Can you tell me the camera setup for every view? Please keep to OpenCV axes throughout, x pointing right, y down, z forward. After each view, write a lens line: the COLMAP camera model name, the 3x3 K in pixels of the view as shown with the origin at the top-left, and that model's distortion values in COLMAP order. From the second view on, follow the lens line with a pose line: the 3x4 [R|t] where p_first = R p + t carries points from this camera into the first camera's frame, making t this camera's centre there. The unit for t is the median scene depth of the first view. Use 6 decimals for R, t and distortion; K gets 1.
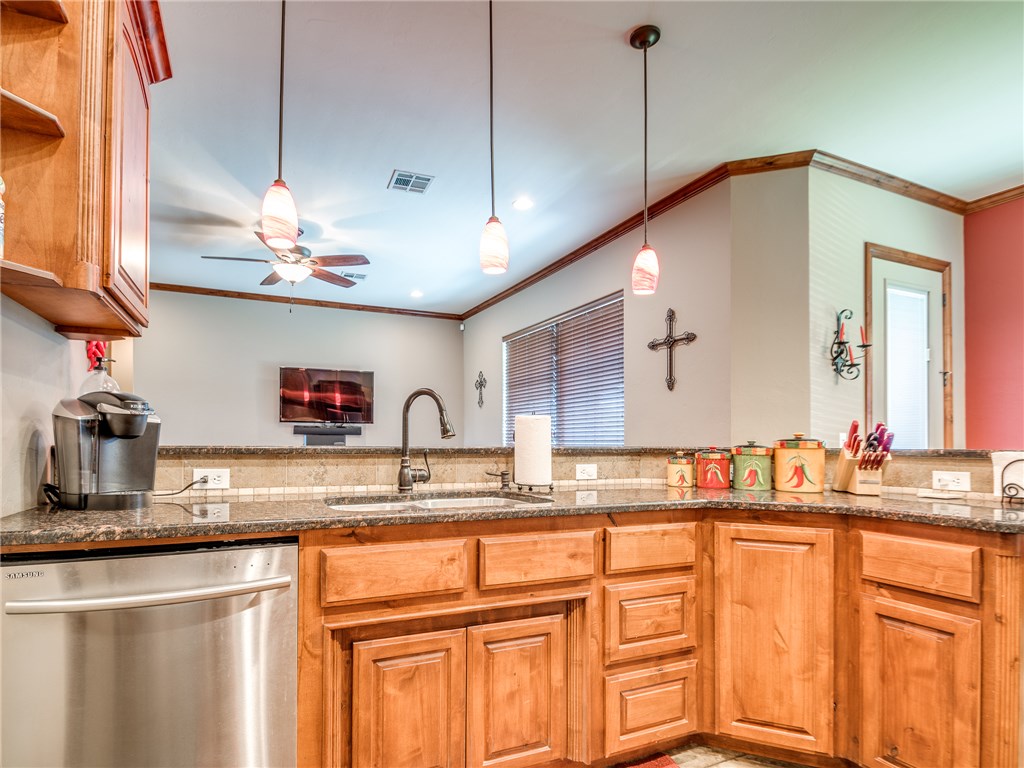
lens RADIAL K [[526.1, 0, 460.4], [0, 526.1, 435.7], [0, 0, 1]] dist [0.008337, -0.012273]
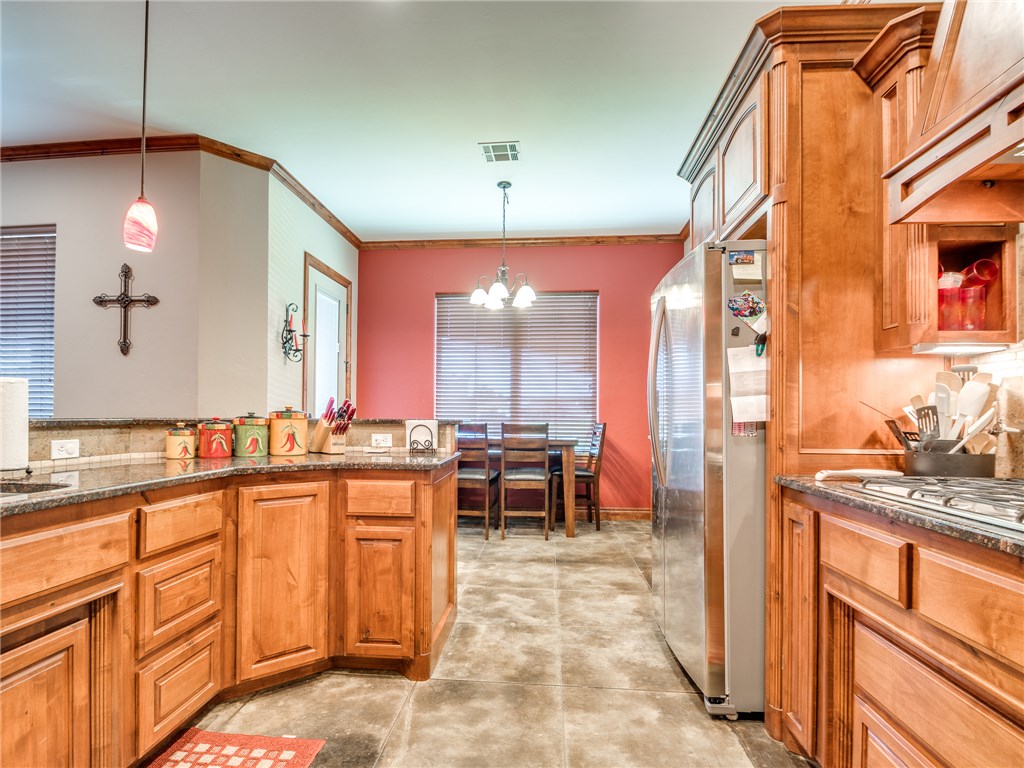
lens RADIAL K [[526.1, 0, 501.1], [0, 526.1, 409.9], [0, 0, 1]] dist [0.008337, -0.012273]
pose [[0.463537, 0.008281, 0.886039, -0.225360], [-0.015183, 0.999884, -0.001402, -0.001799], [-0.885948, -0.012802, 0.463609, 0.027887]]
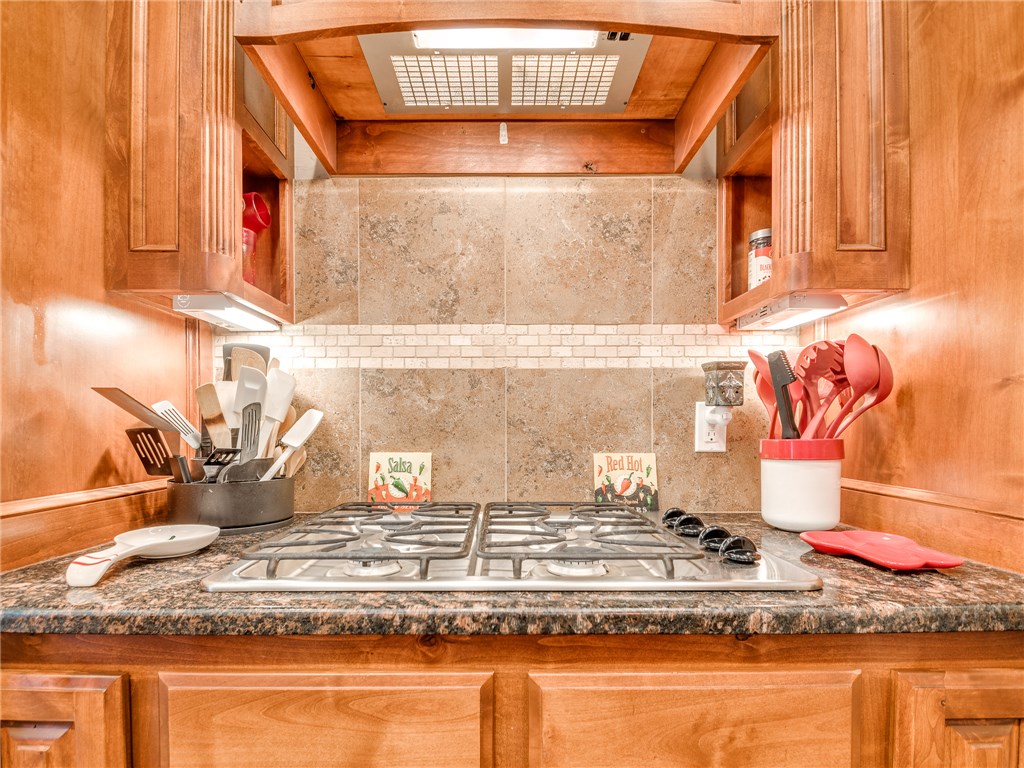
lens RADIAL K [[526.1, 0, 504.3], [0, 526.1, 435.2], [0, 0, 1]] dist [0.008337, -0.012273]
pose [[-0.925469, -0.010337, 0.378683, 0.452910], [-0.010380, 0.999944, 0.001928, 0.007056], [-0.378682, -0.002146, -0.925524, 0.180834]]
